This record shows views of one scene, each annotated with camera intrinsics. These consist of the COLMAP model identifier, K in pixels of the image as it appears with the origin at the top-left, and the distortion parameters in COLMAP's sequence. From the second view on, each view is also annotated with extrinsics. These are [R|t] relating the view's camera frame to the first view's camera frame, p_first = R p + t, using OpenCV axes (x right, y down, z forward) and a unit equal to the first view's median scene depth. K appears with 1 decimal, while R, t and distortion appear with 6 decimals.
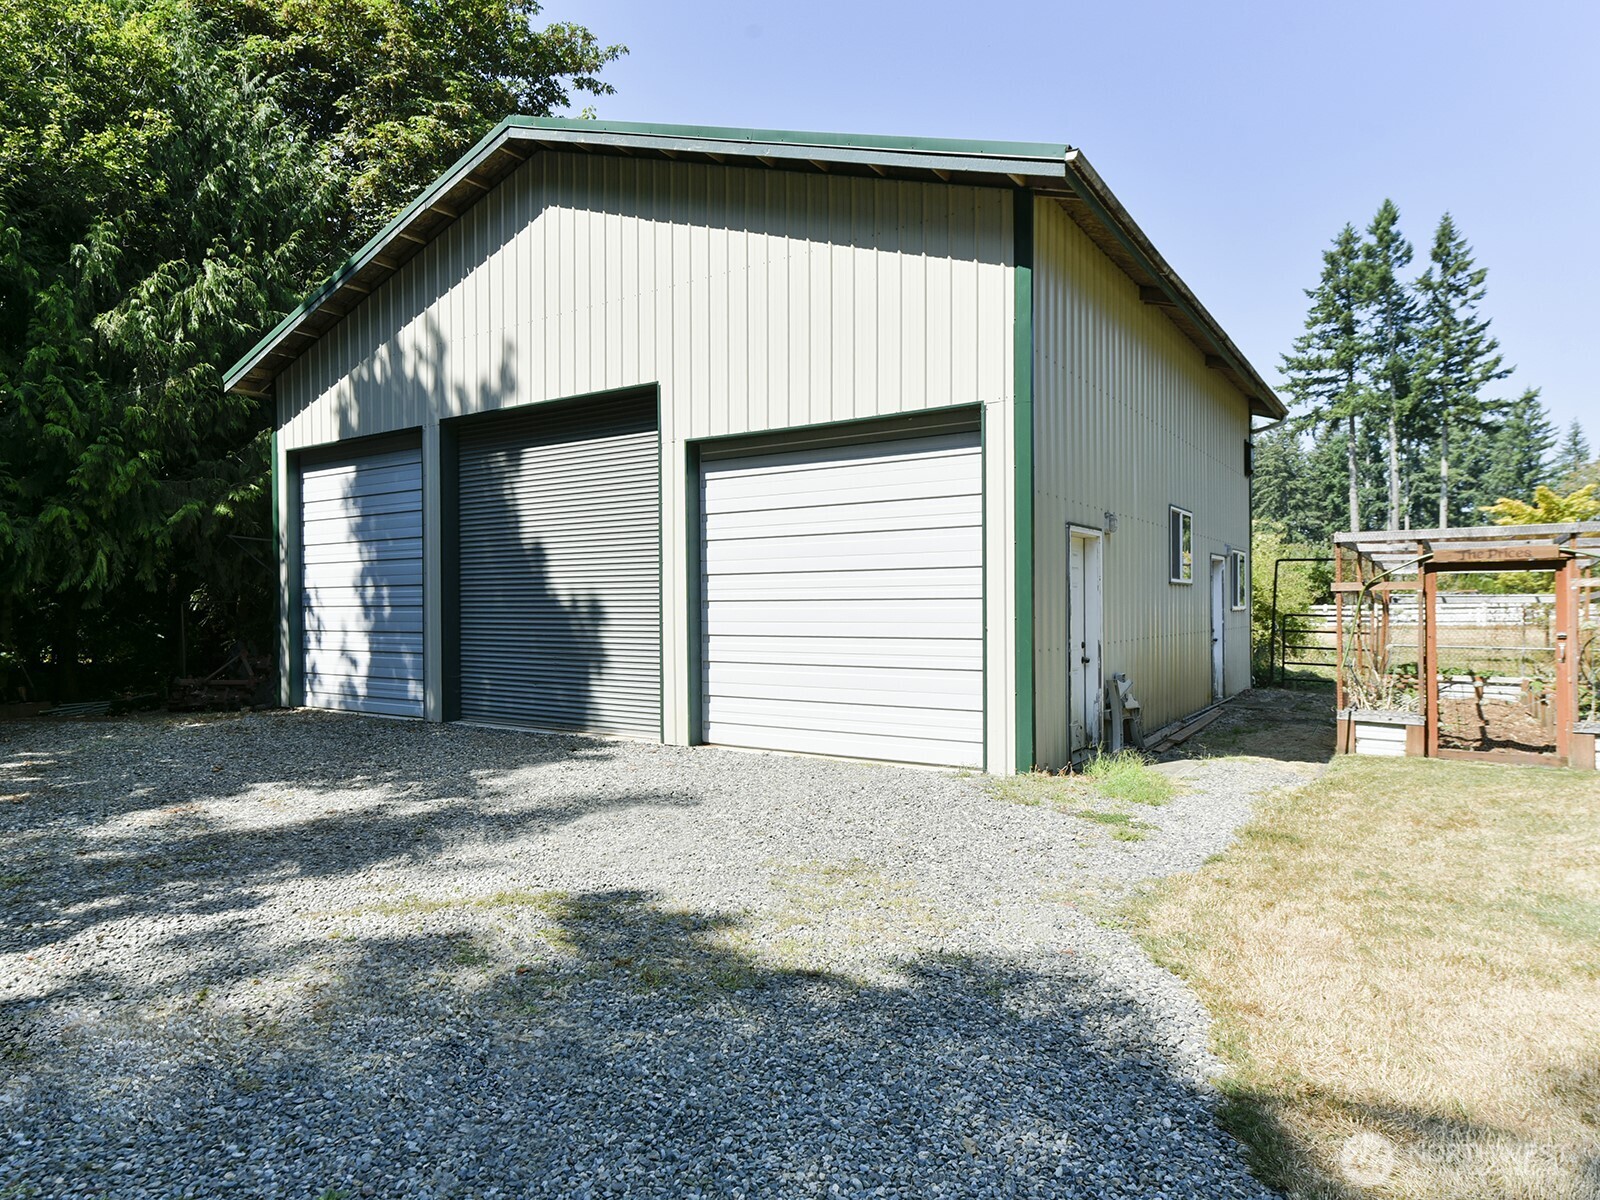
lens RADIAL K [[950.6, 0, 799.6], [0, 950.6, 623.4], [0, 0, 1]] dist [0.024742, 0.000145]
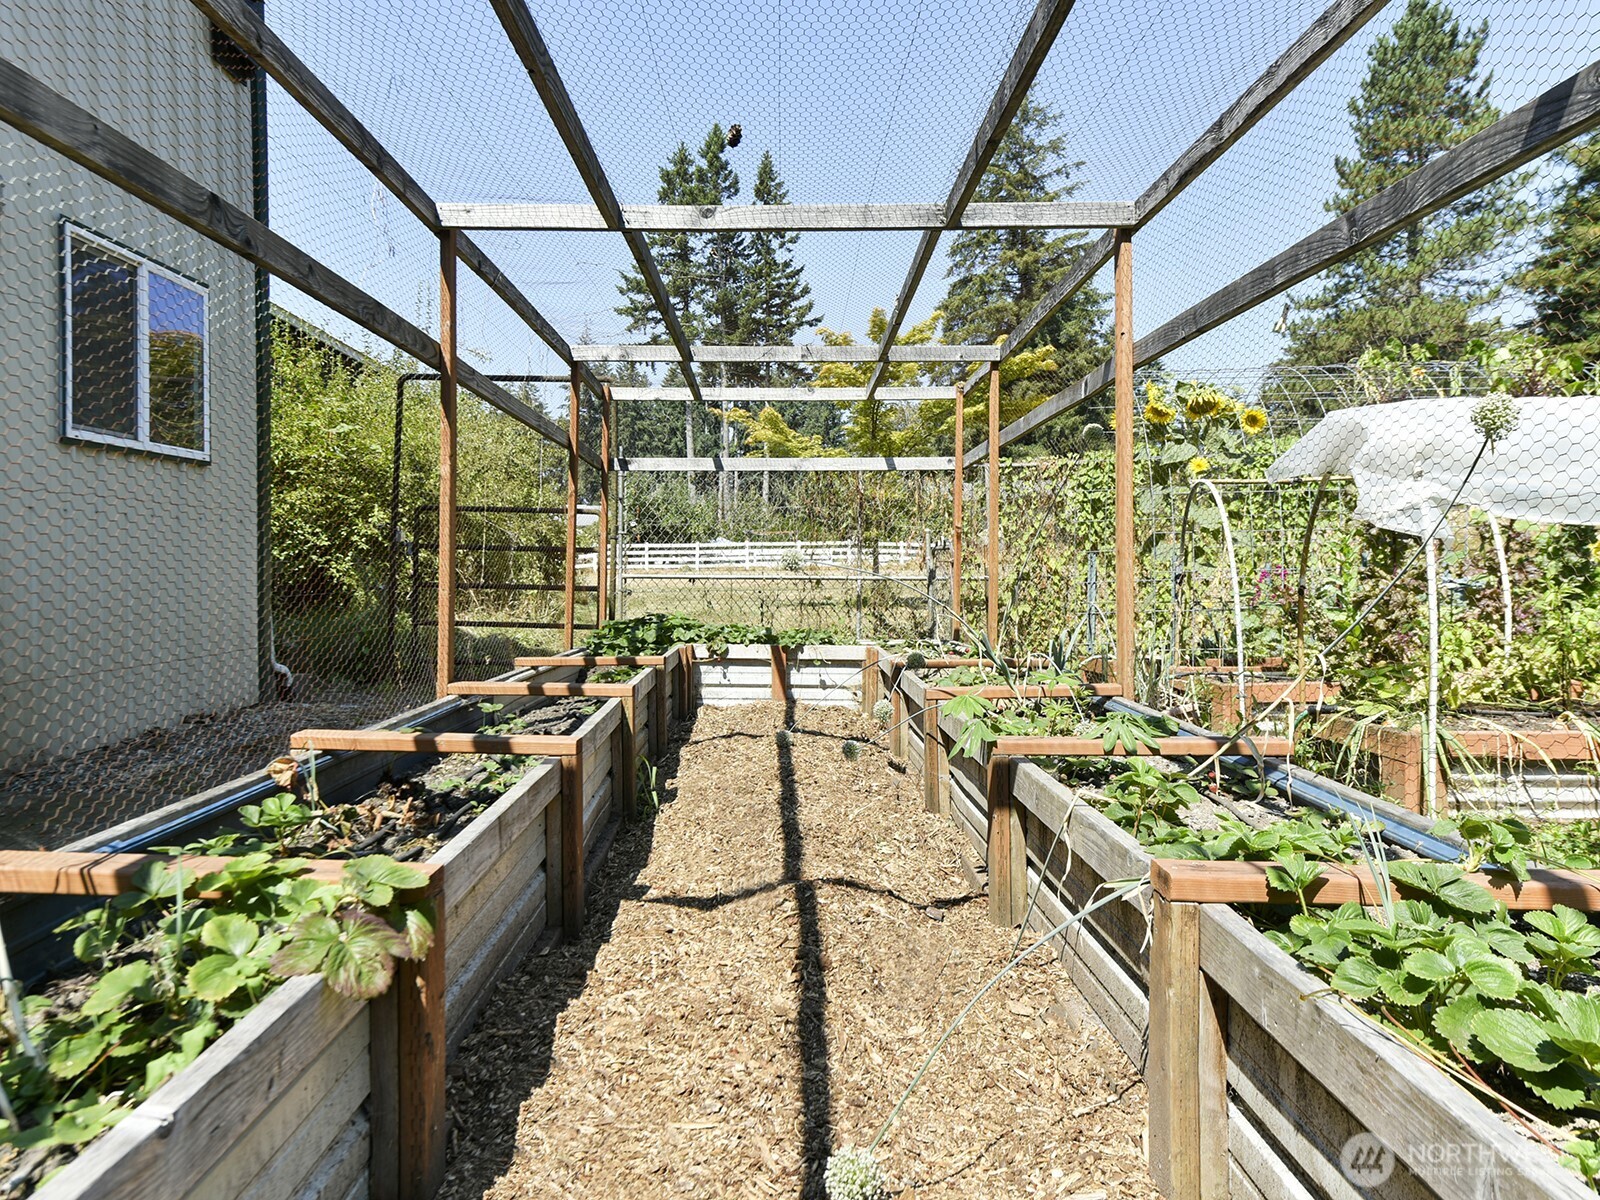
lens RADIAL K [[1029.5, 0, 800.0], [0, 1029.5, 600.0], [0, 0, 1]] dist [-0.000006, -0.000017]
pose [[0.815369, -0.015059, 0.578746, 0.174058], [-0.000257, 0.999652, 0.026374, 0.009162], [-0.578942, -0.021653, 0.815081, 0.241947]]
